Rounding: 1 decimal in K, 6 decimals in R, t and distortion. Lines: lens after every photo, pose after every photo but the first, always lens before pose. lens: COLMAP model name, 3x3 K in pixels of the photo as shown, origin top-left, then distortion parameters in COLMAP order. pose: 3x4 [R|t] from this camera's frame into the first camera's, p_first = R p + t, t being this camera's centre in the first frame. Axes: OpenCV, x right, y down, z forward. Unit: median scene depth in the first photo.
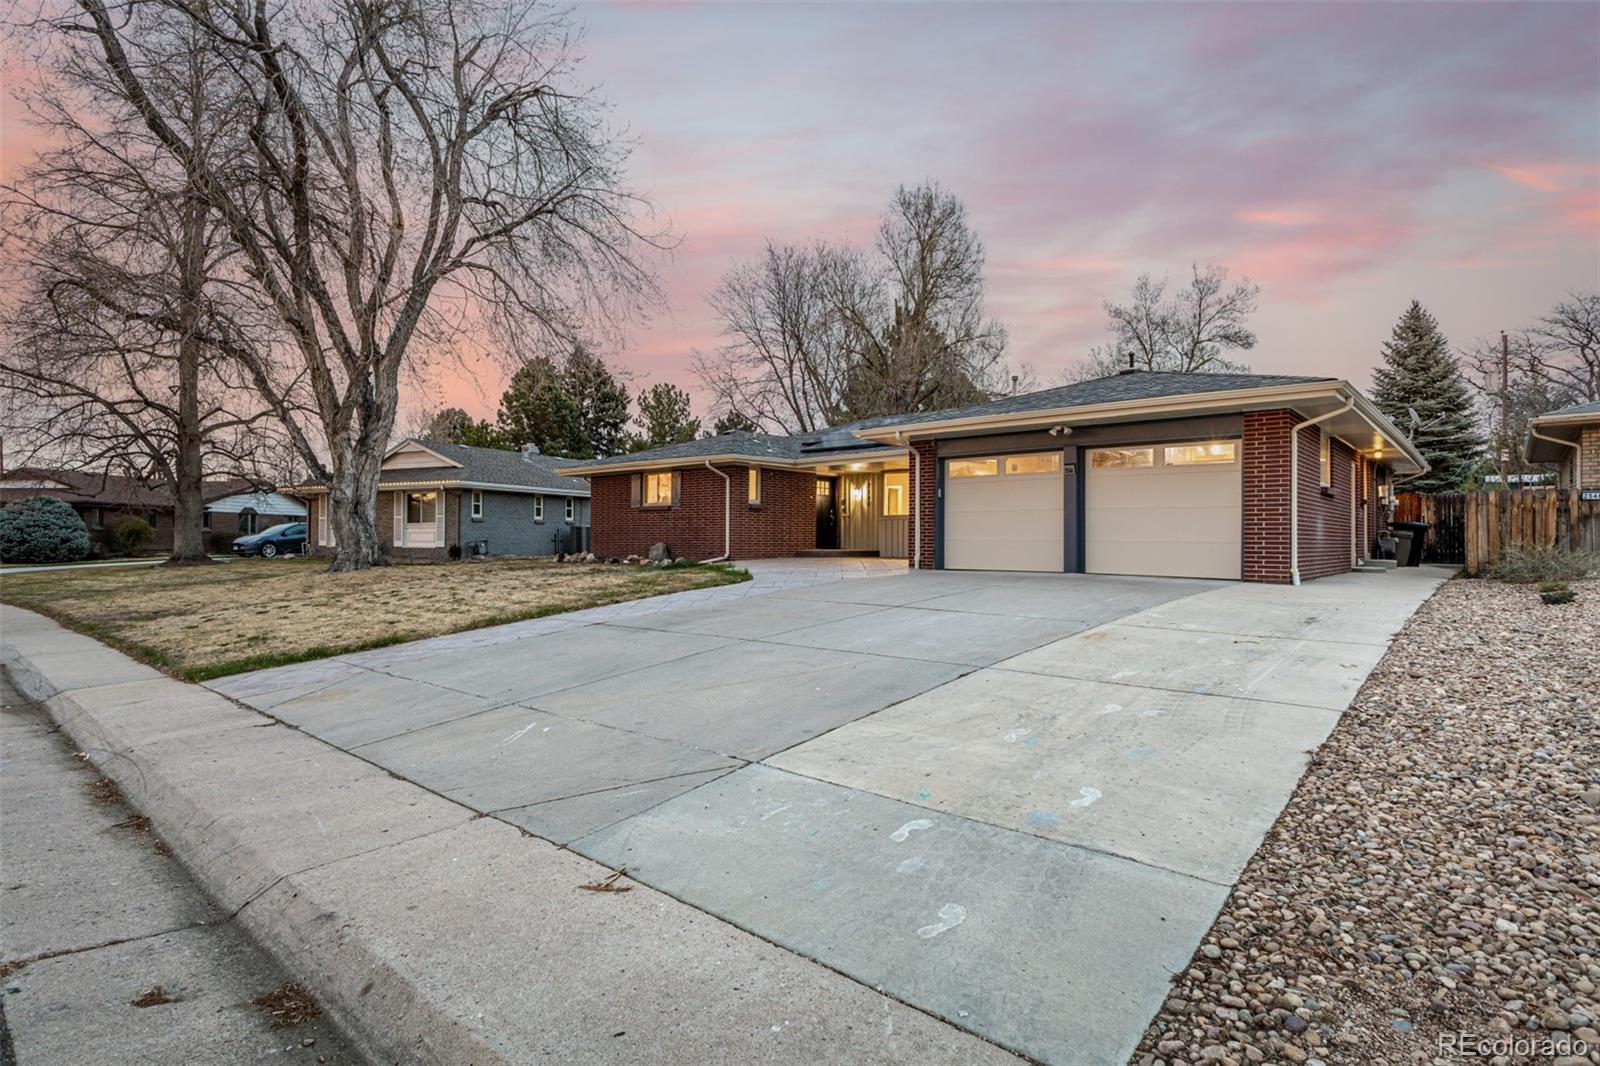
lens RADIAL K [[817.7, 0, 800.3], [0, 817.7, 531.1], [0, 0, 1]] dist [0.003752, 0.000968]
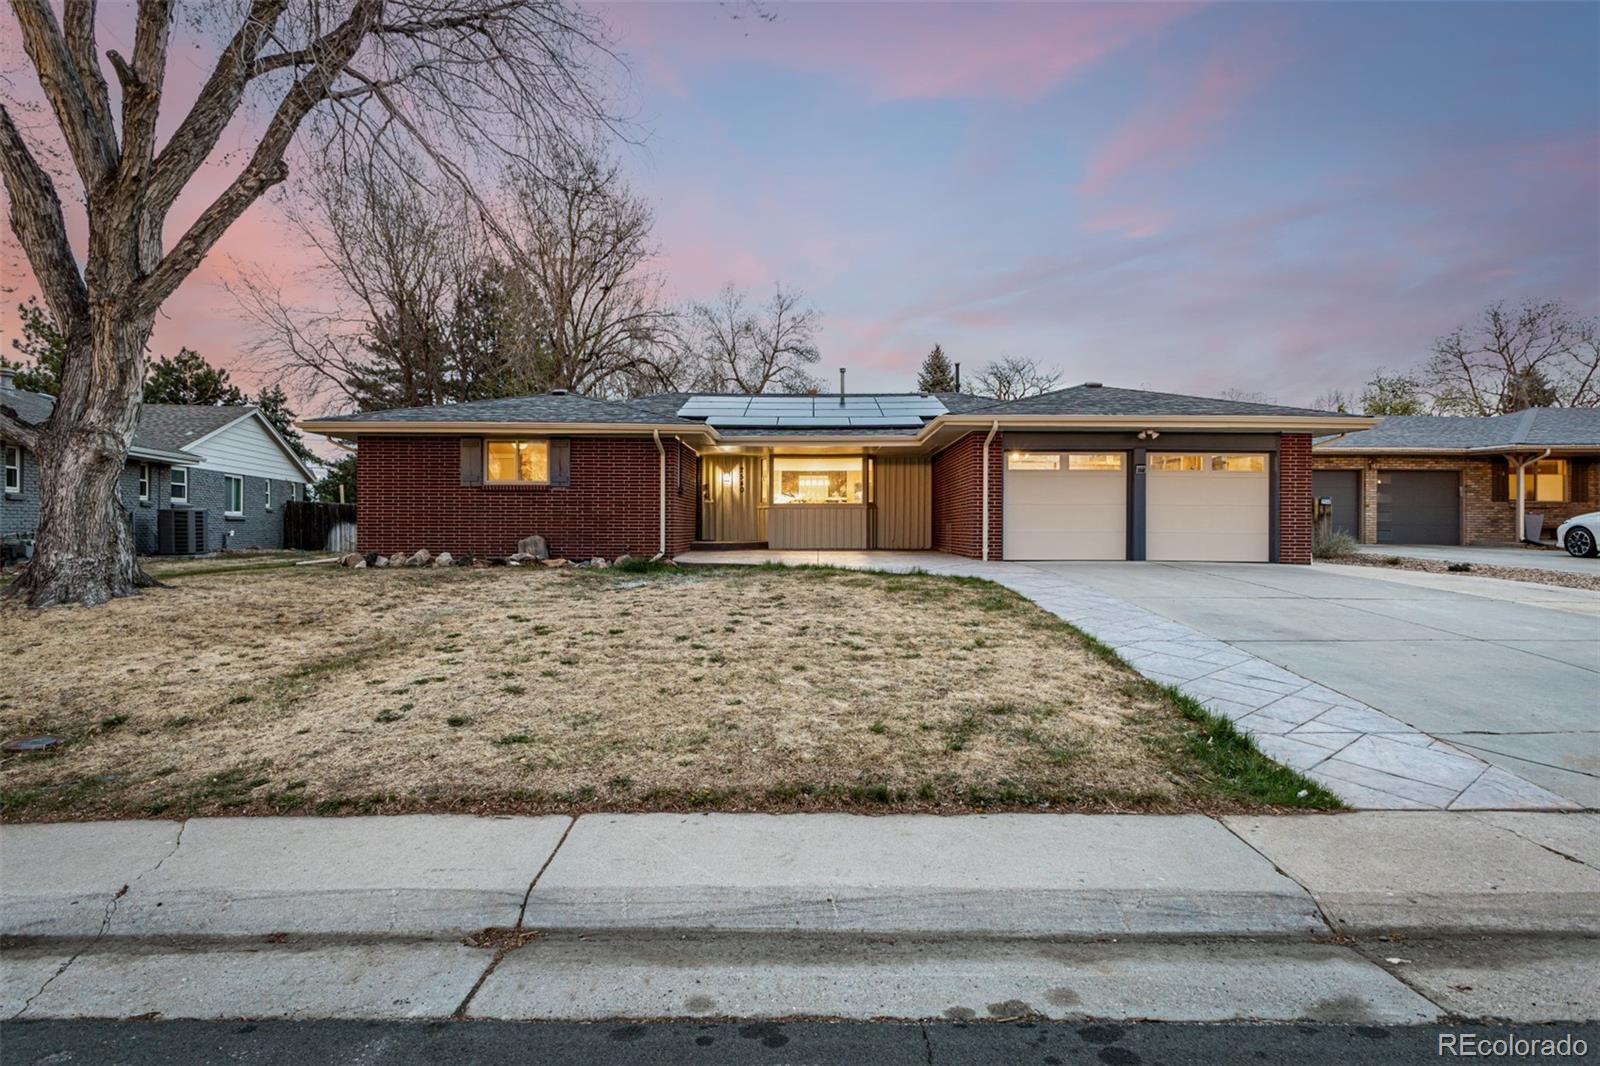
lens RADIAL K [[817.7, 0, 799.8], [0, 817.7, 531.4], [0, 0, 1]] dist [0.003752, 0.000968]
pose [[0.735671, -0.006233, 0.677311, -0.471767], [-0.005587, 0.999868, 0.015269, -0.002263], [-0.677316, -0.015017, 0.735539, 0.288334]]
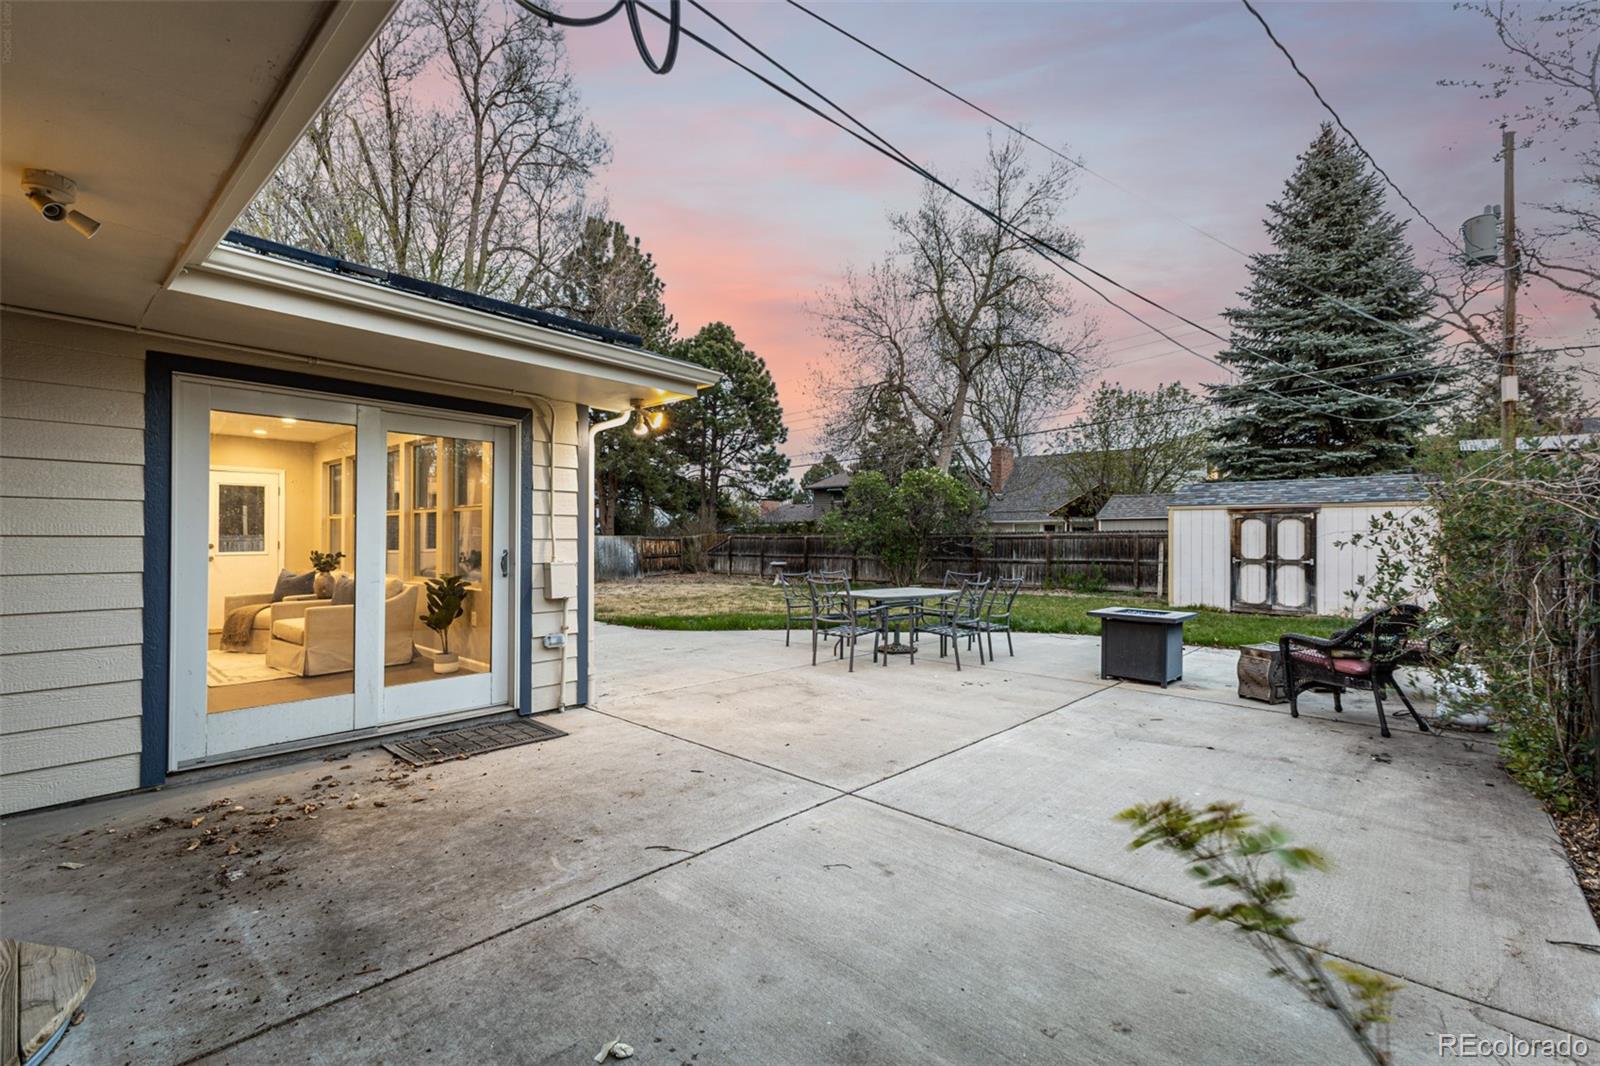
lens RADIAL K [[706.1, 0, 799.5], [0, 706.1, 532.1], [0, 0, 1]] dist [-0.000158, -0.000019]
pose [[0.999895, 0.005117, -0.013528, 0.633553], [-0.005049, 0.999975, 0.005033, -0.016998], [0.013554, -0.004964, 0.999896, 0.814208]]
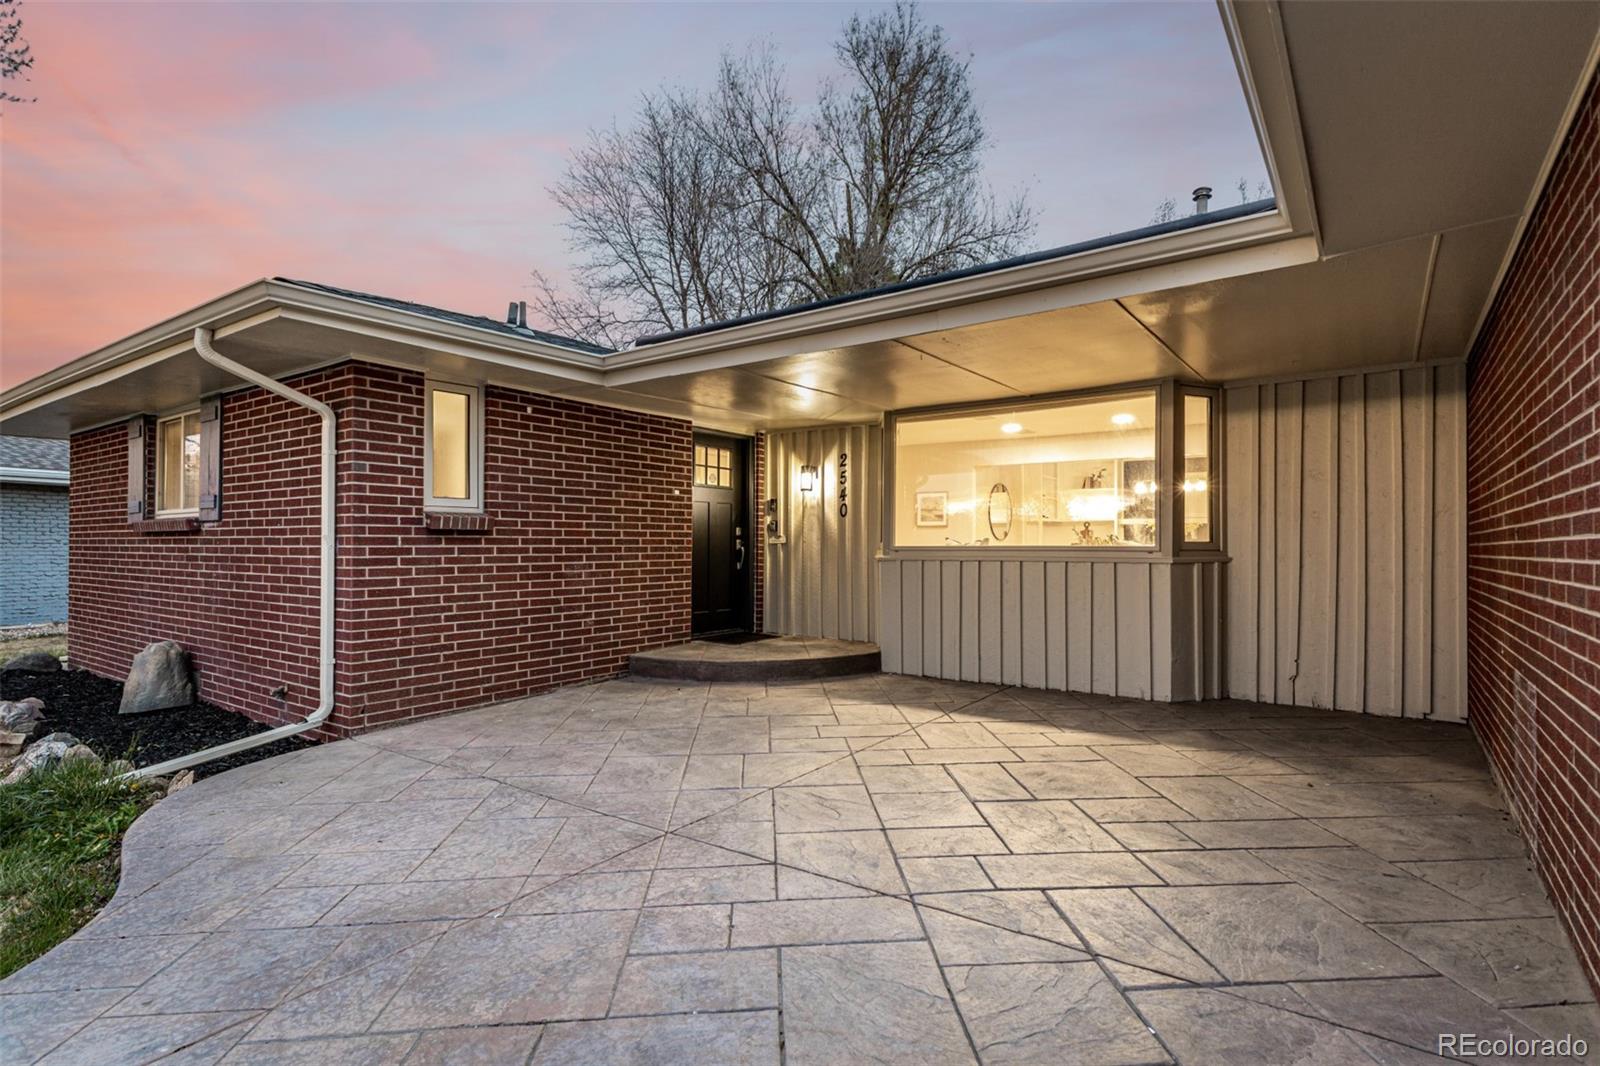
lens RADIAL K [[817.7, 0, 802.7], [0, 817.7, 537.4], [0, 0, 1]] dist [0.003752, 0.000968]
pose [[0.994666, 0.000409, 0.103146, 0.029480], [-0.000473, 1.000000, 0.000594, -0.022091], [-0.103145, -0.000640, 0.994666, 0.637076]]
